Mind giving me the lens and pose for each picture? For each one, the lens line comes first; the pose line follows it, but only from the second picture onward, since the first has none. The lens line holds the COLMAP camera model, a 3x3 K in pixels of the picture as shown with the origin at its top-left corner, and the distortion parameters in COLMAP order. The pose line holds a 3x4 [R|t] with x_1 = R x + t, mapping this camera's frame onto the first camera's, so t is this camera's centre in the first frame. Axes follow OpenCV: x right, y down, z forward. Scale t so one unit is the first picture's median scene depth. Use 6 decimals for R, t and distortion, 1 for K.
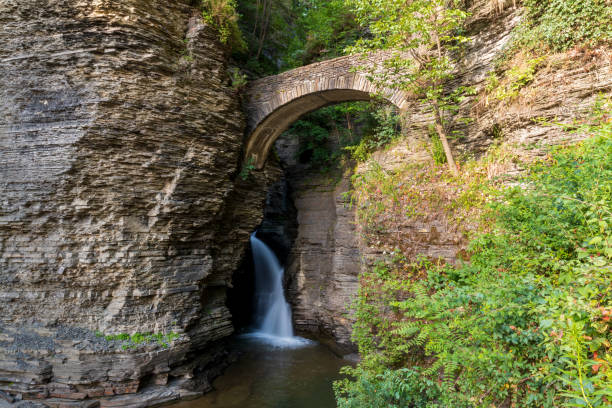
lens RADIAL K [[448.3, 0, 309.0], [0, 448.3, 208.3], [0, 0, 1]] dist [0.018161, -0.004171]
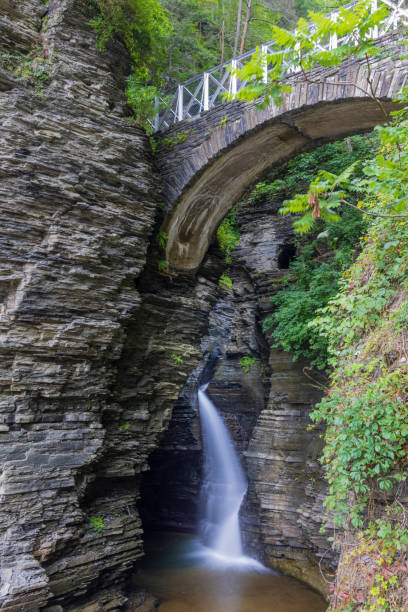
lens RADIAL K [[595.2, 0, 210.8], [0, 595.2, 328.2], [0, 0, 1]] dist [0.006295, 0.000000]
pose [[0.984403, -0.009306, -0.175682, 0.055876], [0.001897, 0.999104, -0.042290, 0.021186], [0.175918, 0.041298, 0.983538, 0.337650]]
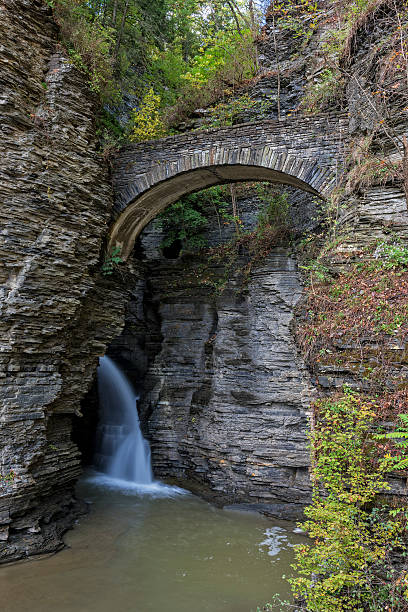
lens RADIAL K [[595.2, 0, 202.6], [0, 595.2, 336.0], [0, 0, 1]] dist [0.006295, 0.000000]
pose [[0.992635, 0.038295, 0.114931, -0.114145], [-0.041518, 0.998805, 0.025779, 0.007418], [-0.113806, -0.030361, 0.993039, -0.026349]]
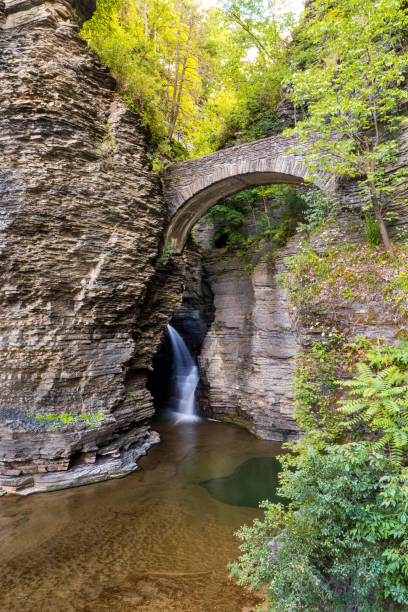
lens RADIAL K [[448.3, 0, 201.0], [0, 448.3, 310.8], [0, 0, 1]] dist [0.018161, -0.004171]
pose [[0.999504, -0.005528, -0.030996, -0.037587], [0.006719, 0.999237, 0.038468, 0.003213], [0.030760, -0.038658, 0.998779, -0.013201]]
